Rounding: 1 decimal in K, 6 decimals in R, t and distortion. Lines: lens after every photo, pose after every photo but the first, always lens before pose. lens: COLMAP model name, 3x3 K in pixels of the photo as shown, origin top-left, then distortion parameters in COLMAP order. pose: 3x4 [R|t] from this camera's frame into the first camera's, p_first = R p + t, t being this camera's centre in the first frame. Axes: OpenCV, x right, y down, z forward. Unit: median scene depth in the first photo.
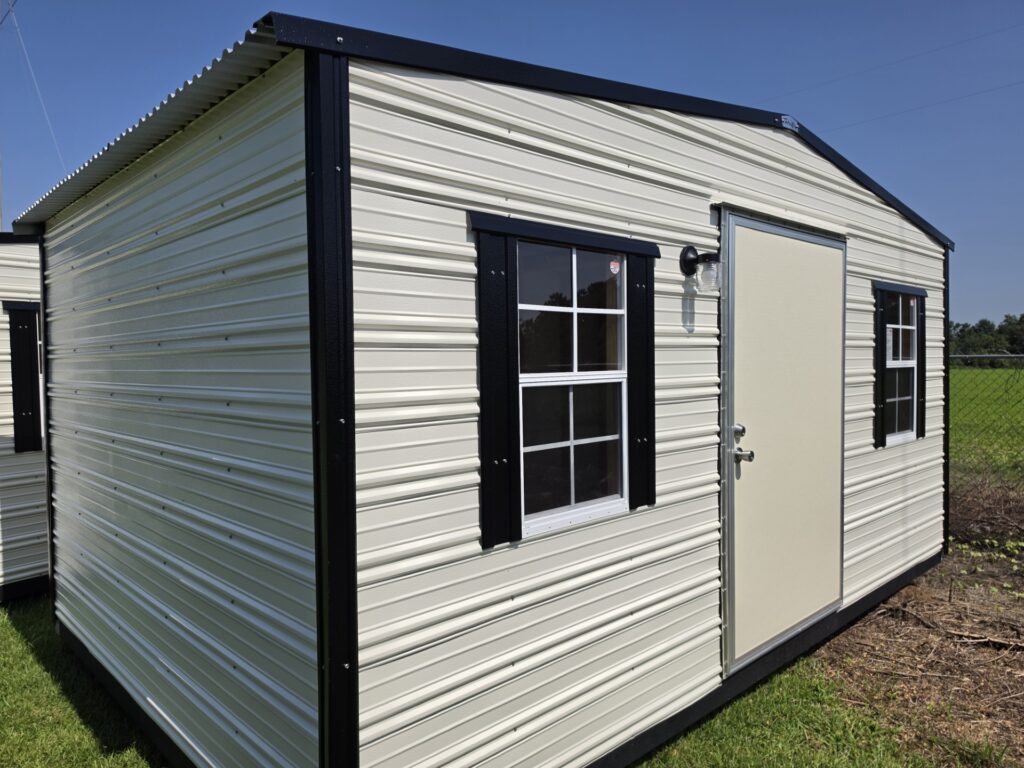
lens RADIAL K [[704.2, 0, 512.7], [0, 704.2, 398.2], [0, 0, 1]] dist [0.039258, 0.000234]
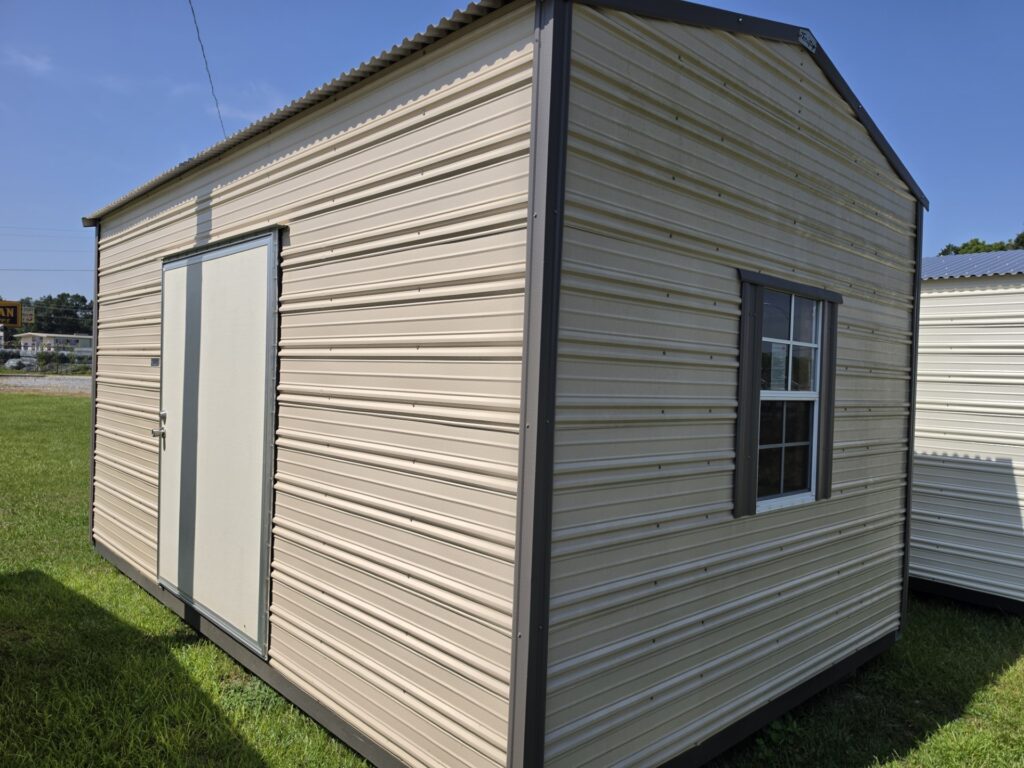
lens RADIAL K [[712.8, 0, 512.5], [0, 712.8, 388.5], [0, 0, 1]] dist [0.053183, -0.003516]
pose [[0.998696, 0.050758, -0.005402, -0.409717], [-0.050931, 0.997942, -0.038969, 0.035945], [0.003412, 0.039193, 0.999226, -0.321634]]
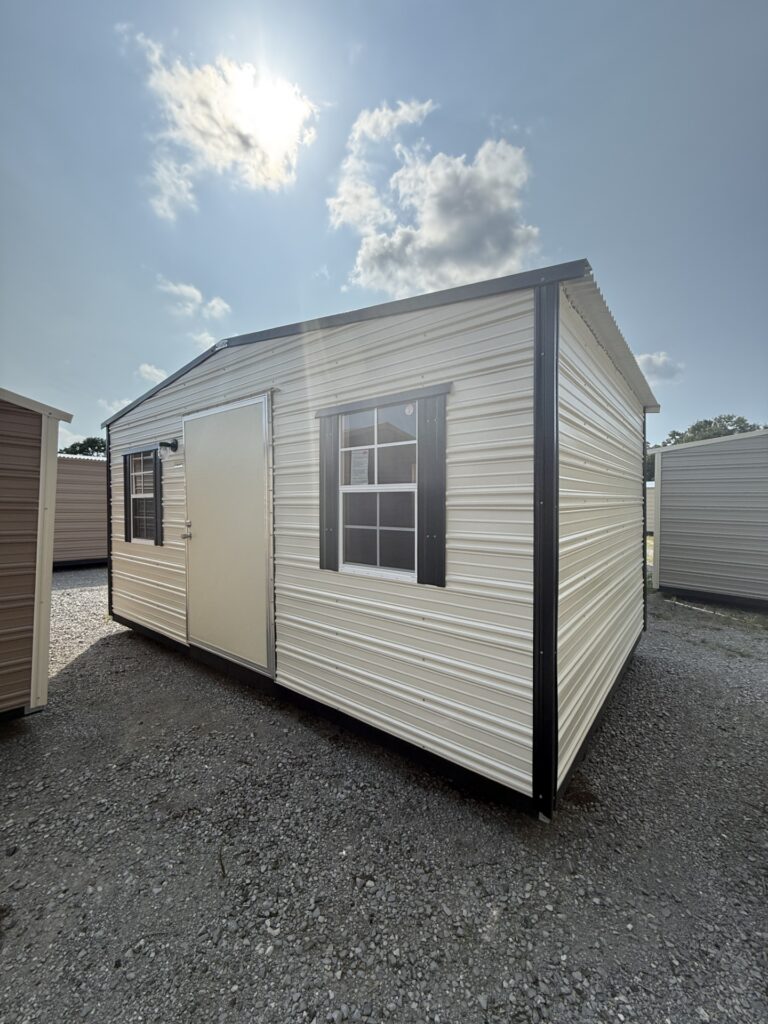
lens RADIAL K [[407.9, 0, 371.4], [0, 407.9, 506.8], [0, 0, 1]] dist [-0.000455, -0.000017]
pose [[0.124642, 0.029130, -0.991774, 1.016900], [-0.049685, 0.998498, 0.023083, -0.006502], [0.990957, 0.046400, 0.125902, 0.864969]]
